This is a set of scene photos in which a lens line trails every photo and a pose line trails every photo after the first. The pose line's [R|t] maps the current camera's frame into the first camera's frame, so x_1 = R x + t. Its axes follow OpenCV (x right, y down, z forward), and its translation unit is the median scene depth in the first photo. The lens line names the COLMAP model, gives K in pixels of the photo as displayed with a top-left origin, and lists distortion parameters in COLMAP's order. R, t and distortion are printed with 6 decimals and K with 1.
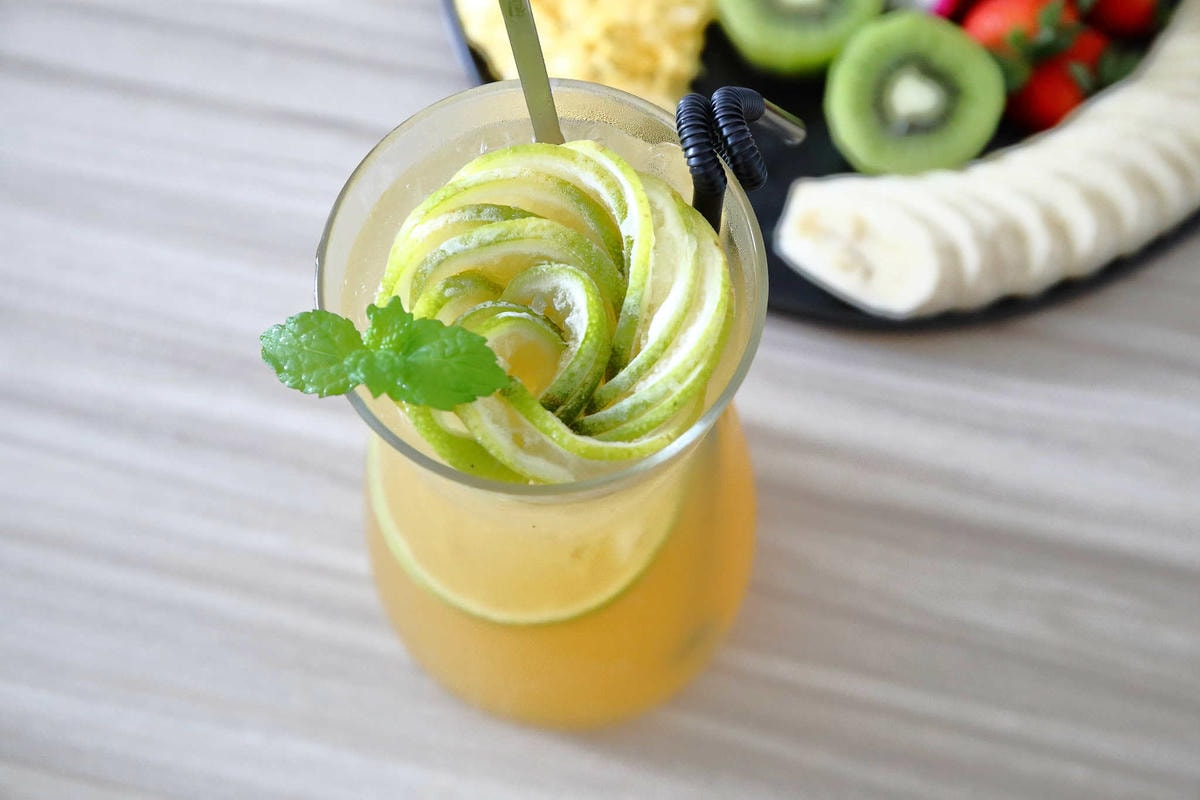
lens RADIAL K [[2195.7, 0, 608.6], [0, 2195.7, 399.0], [0, 0, 1]] dist [0.032703, 0.000000]
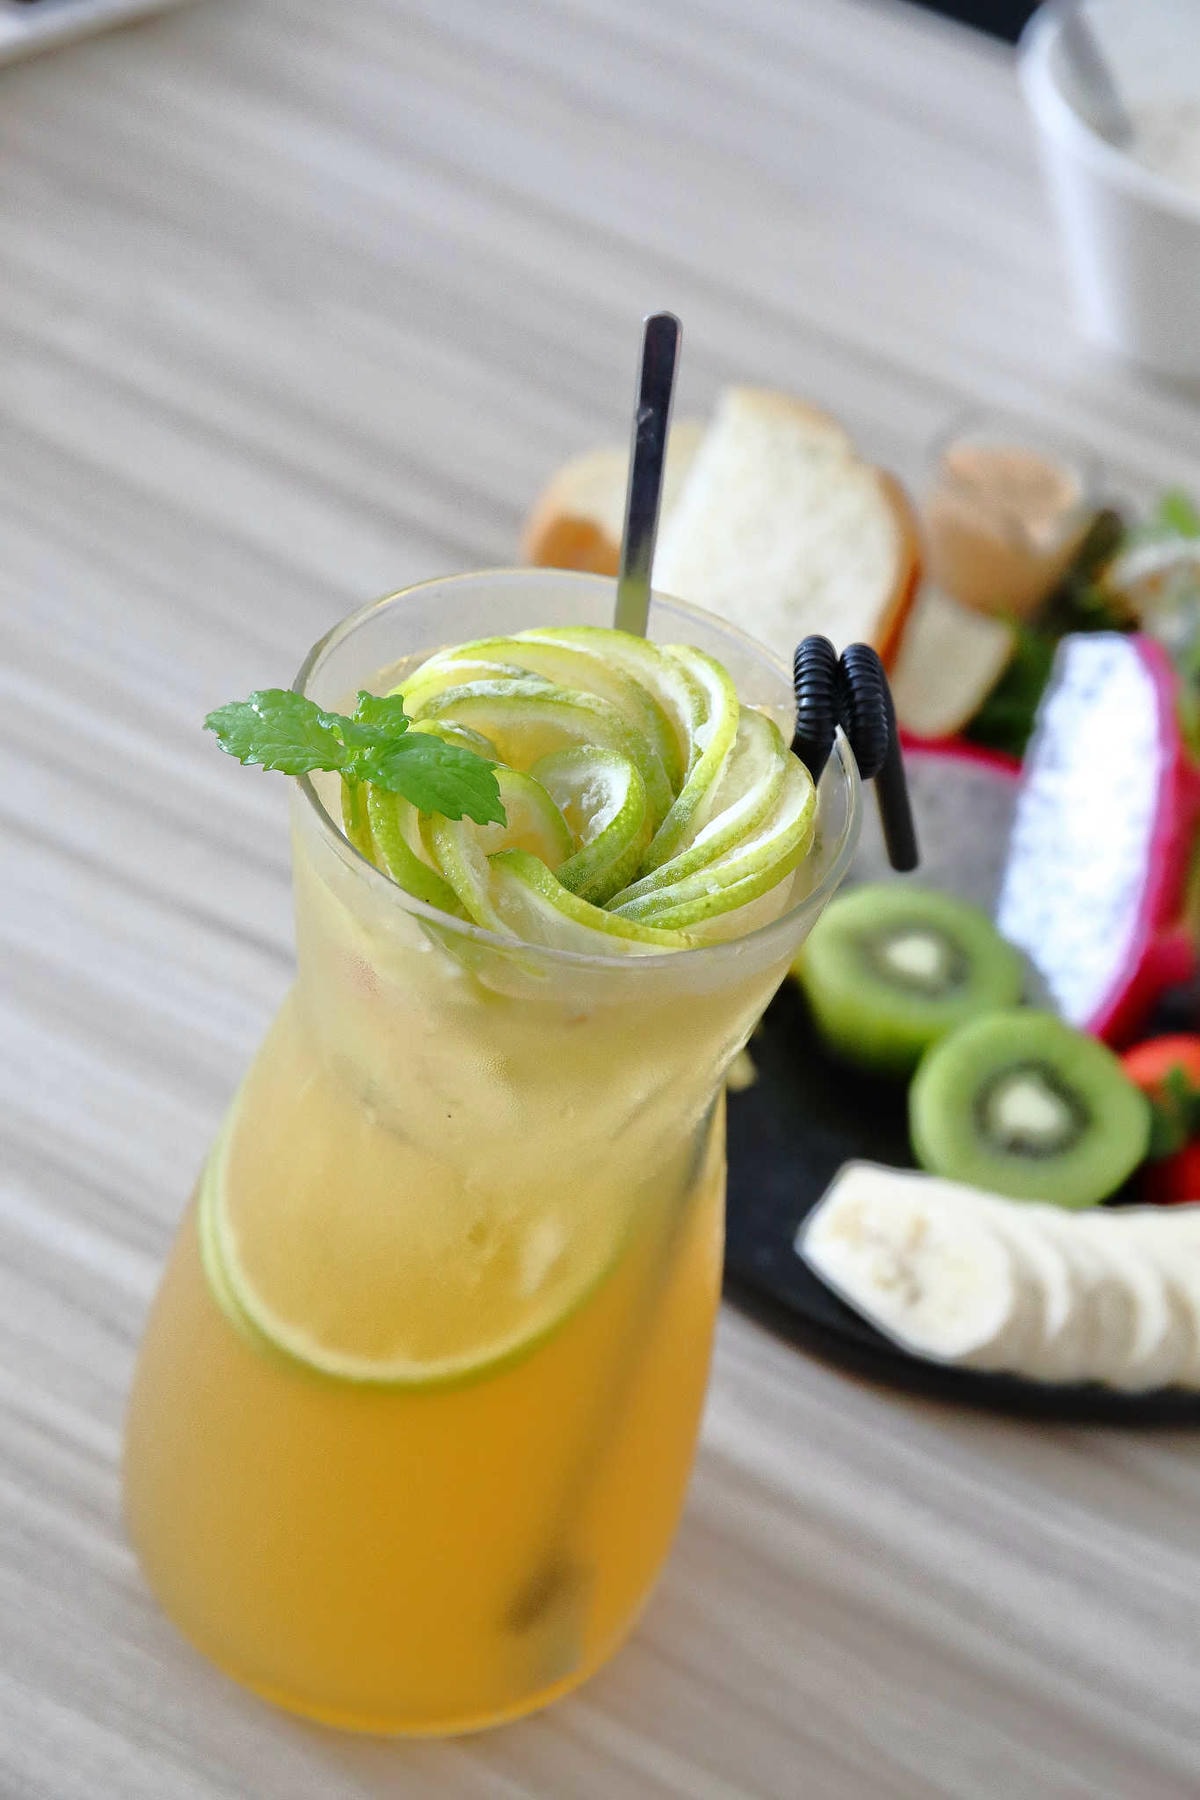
lens RADIAL K [[3293.5, 0, 599.9], [0, 3293.5, 893.0], [0, 0, 1]] dist [0.032703, 0.000000]
pose [[0.952917, 0.299558, -0.047062, 0.045319], [-0.287263, 0.842094, -0.456461, 0.509592], [-0.097106, 0.448489, 0.888498, -0.009969]]
